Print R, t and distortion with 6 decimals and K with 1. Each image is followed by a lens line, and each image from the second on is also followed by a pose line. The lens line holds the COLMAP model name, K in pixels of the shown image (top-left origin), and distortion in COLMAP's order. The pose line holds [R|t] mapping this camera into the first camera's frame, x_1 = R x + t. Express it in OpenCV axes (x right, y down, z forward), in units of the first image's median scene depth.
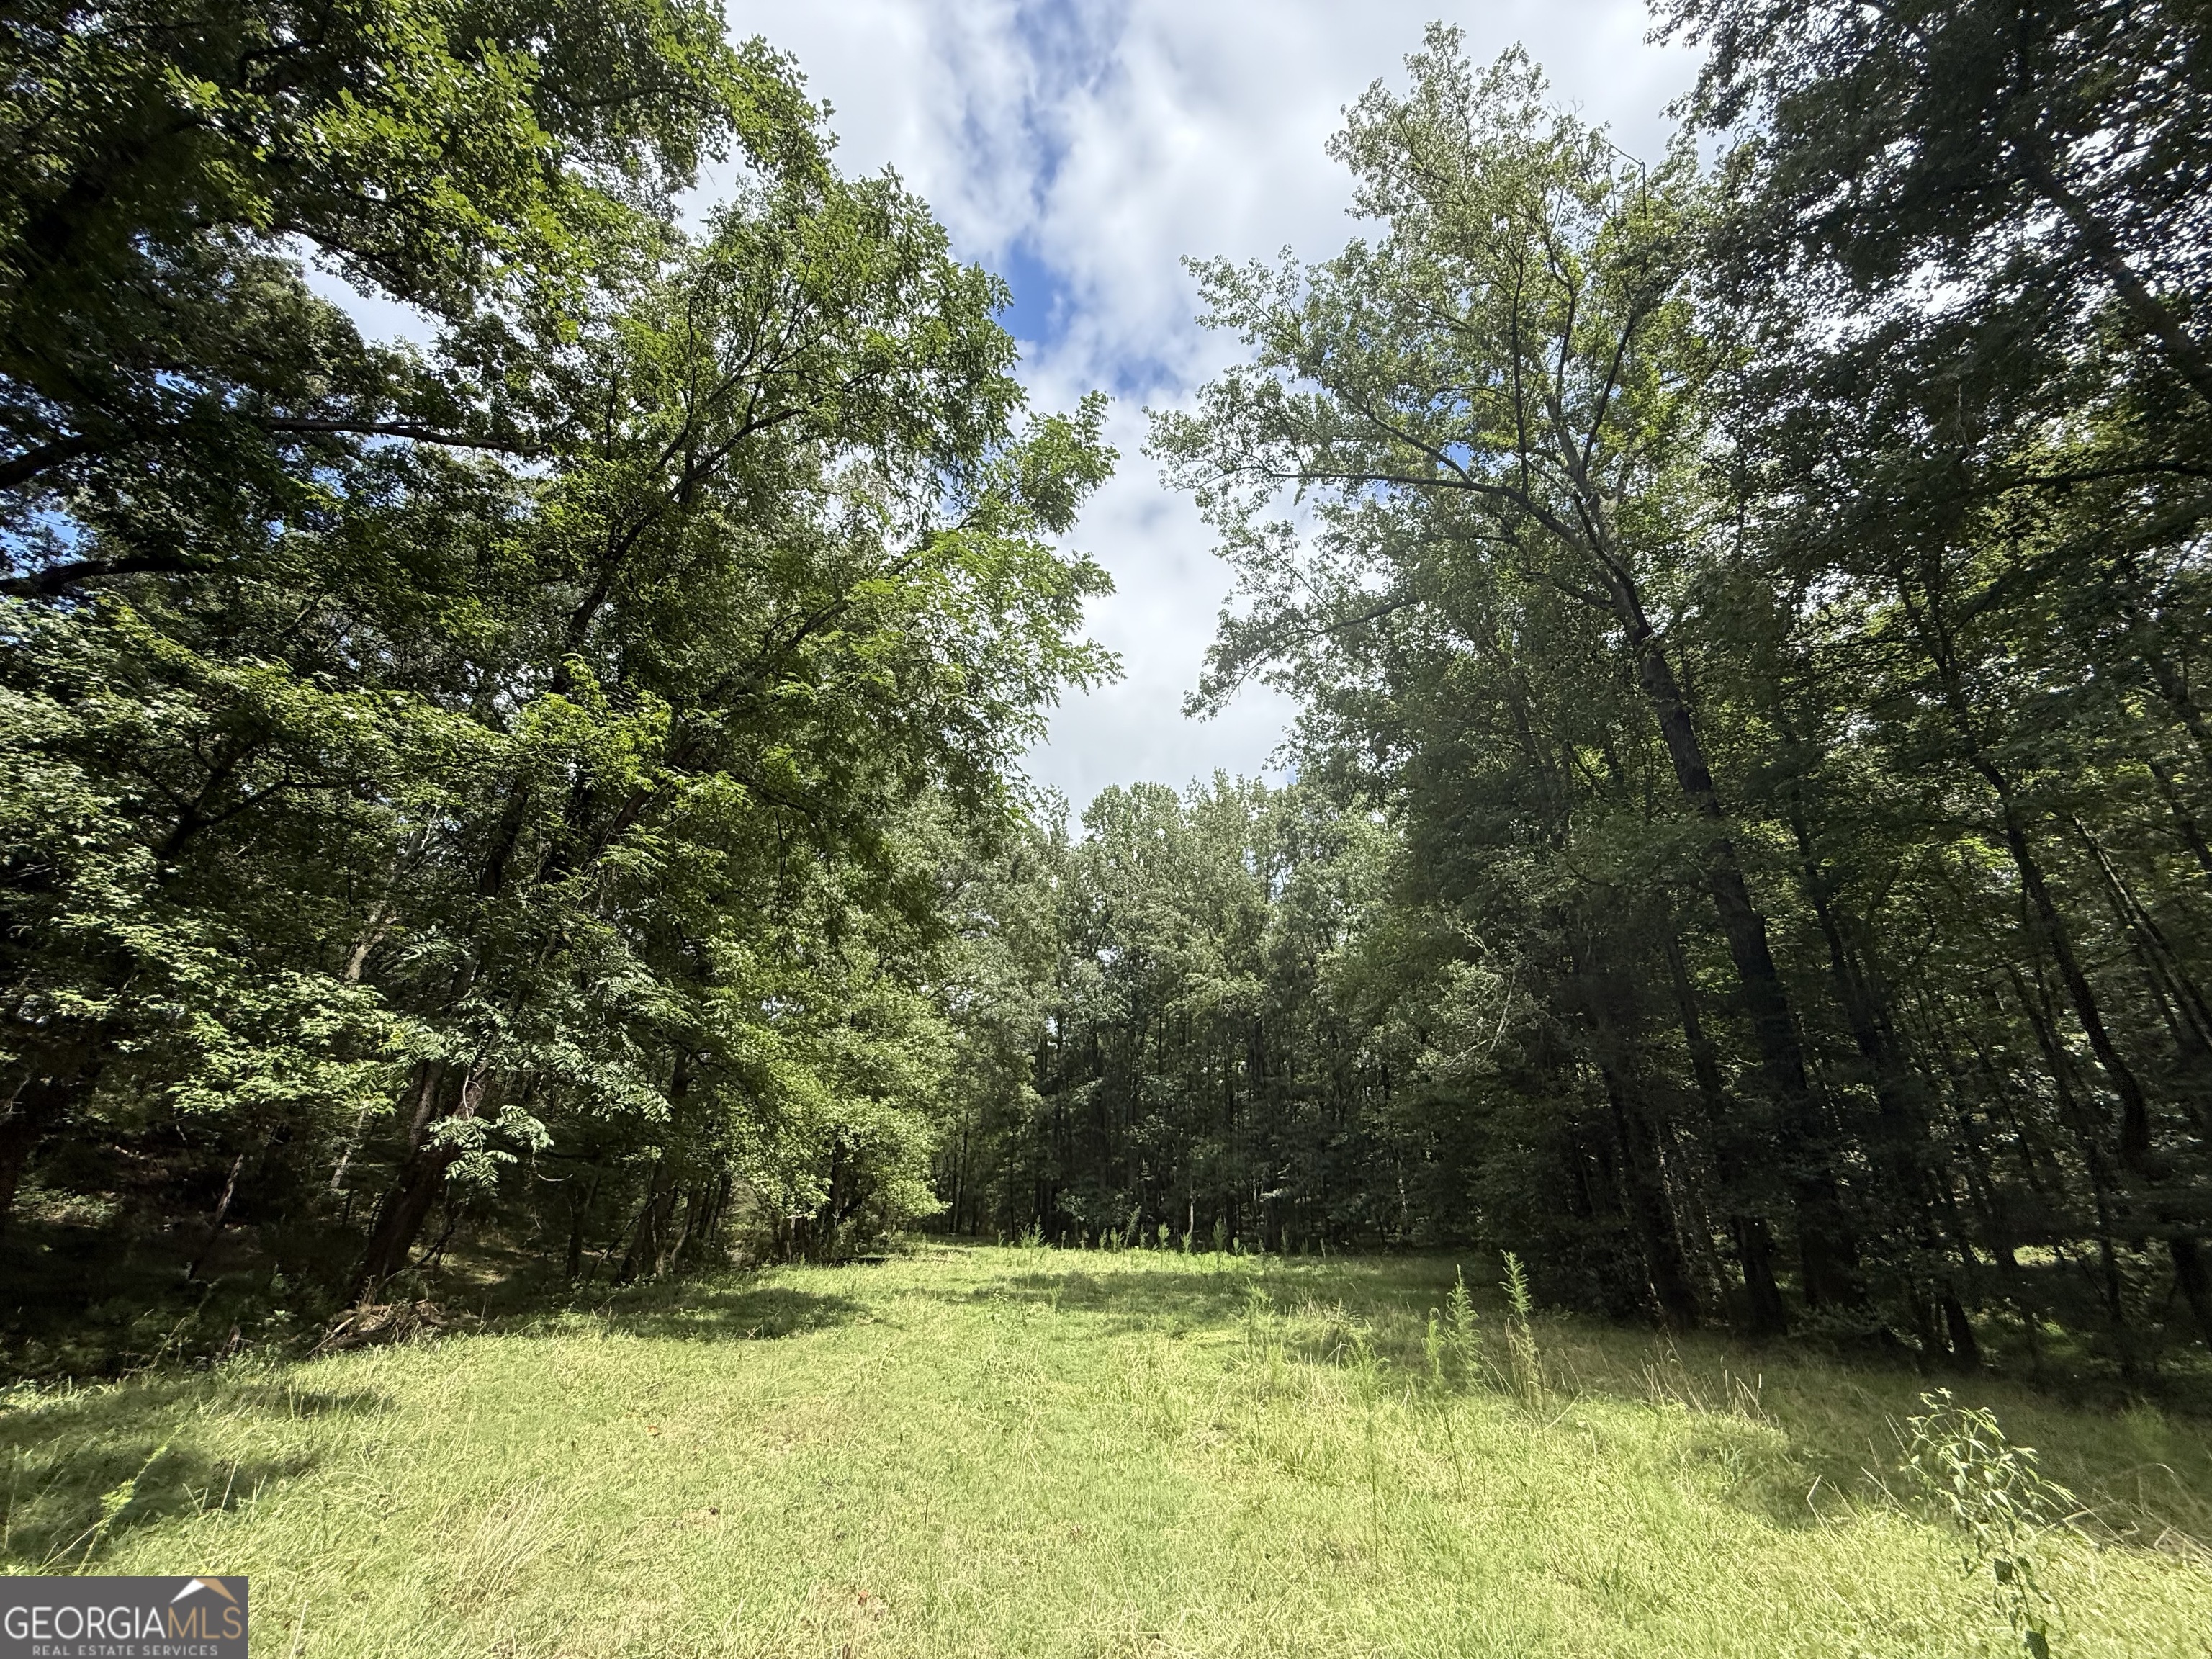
lens RADIAL K [[862.9, 0, 1106.0], [0, 862.9, 829.5], [0, 0, 1]] dist [0.013480, -0.010159]
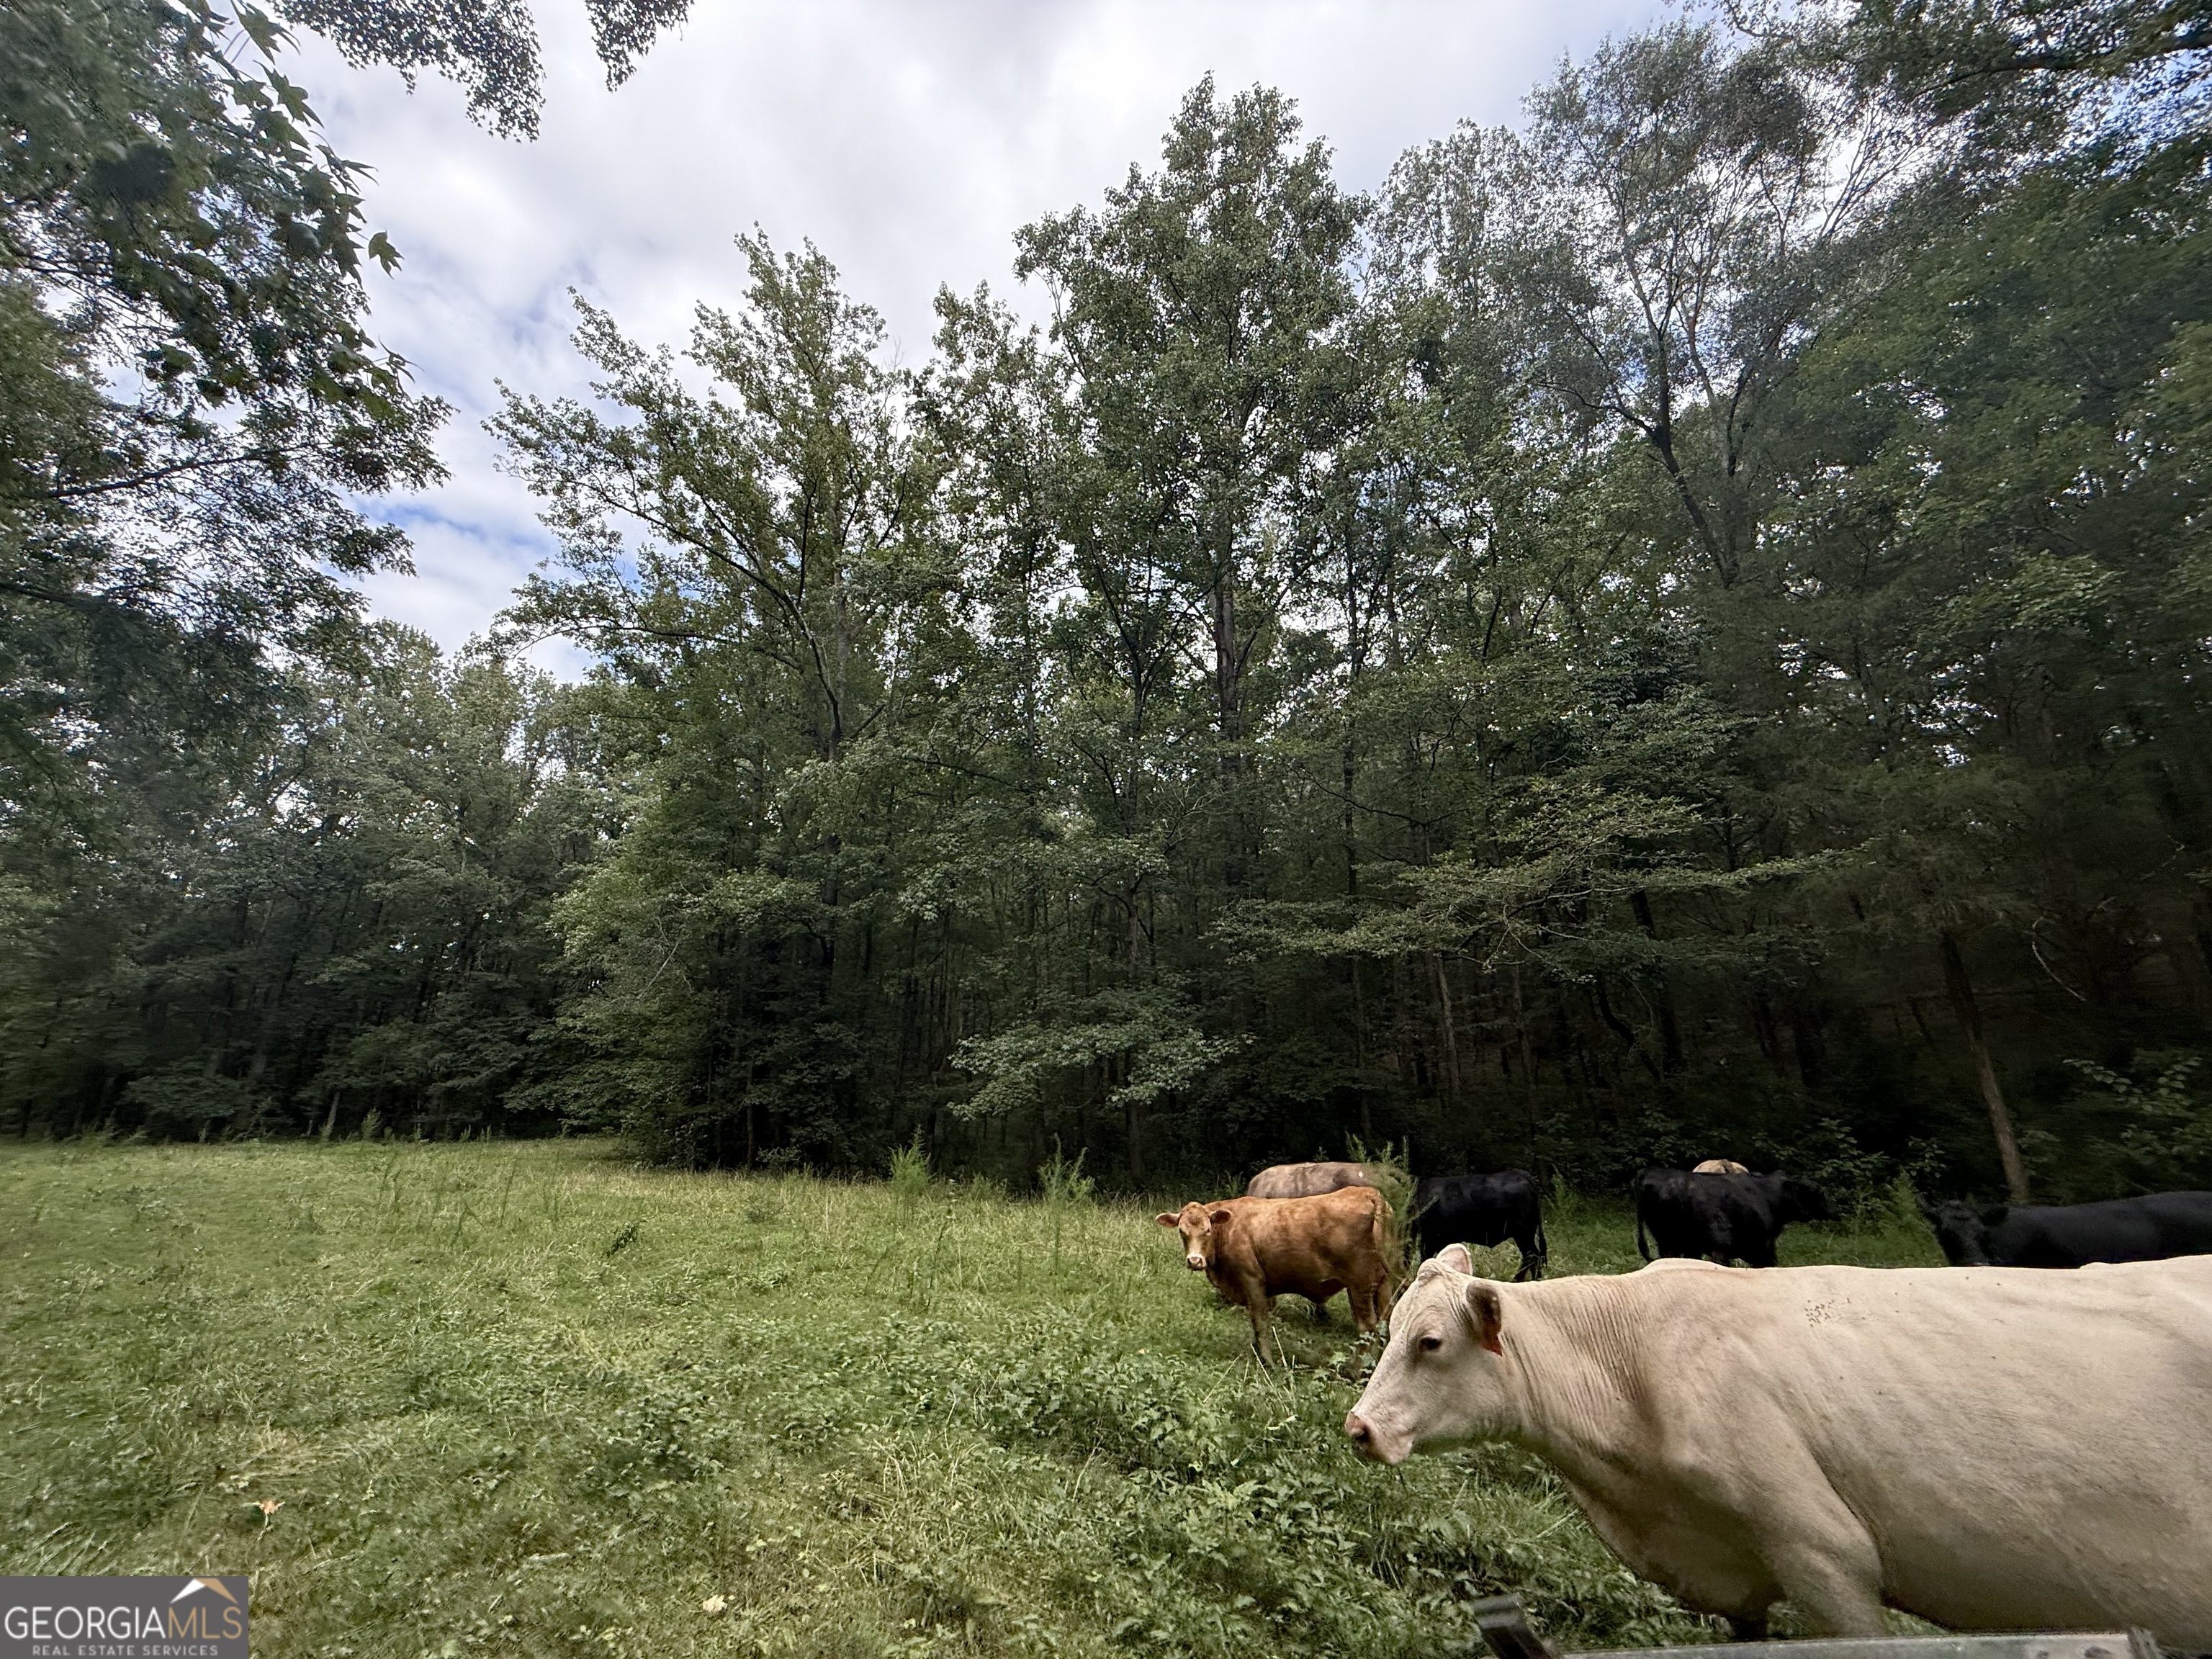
lens RADIAL K [[862.9, 0, 1106.0], [0, 862.9, 829.5], [0, 0, 1]] dist [0.013480, -0.010159]
pose [[0.697421, 0.191673, 0.690555, -0.055685], [-0.271978, 0.962273, 0.007590, -0.145453], [-0.663048, -0.193109, 0.723240, -0.335700]]
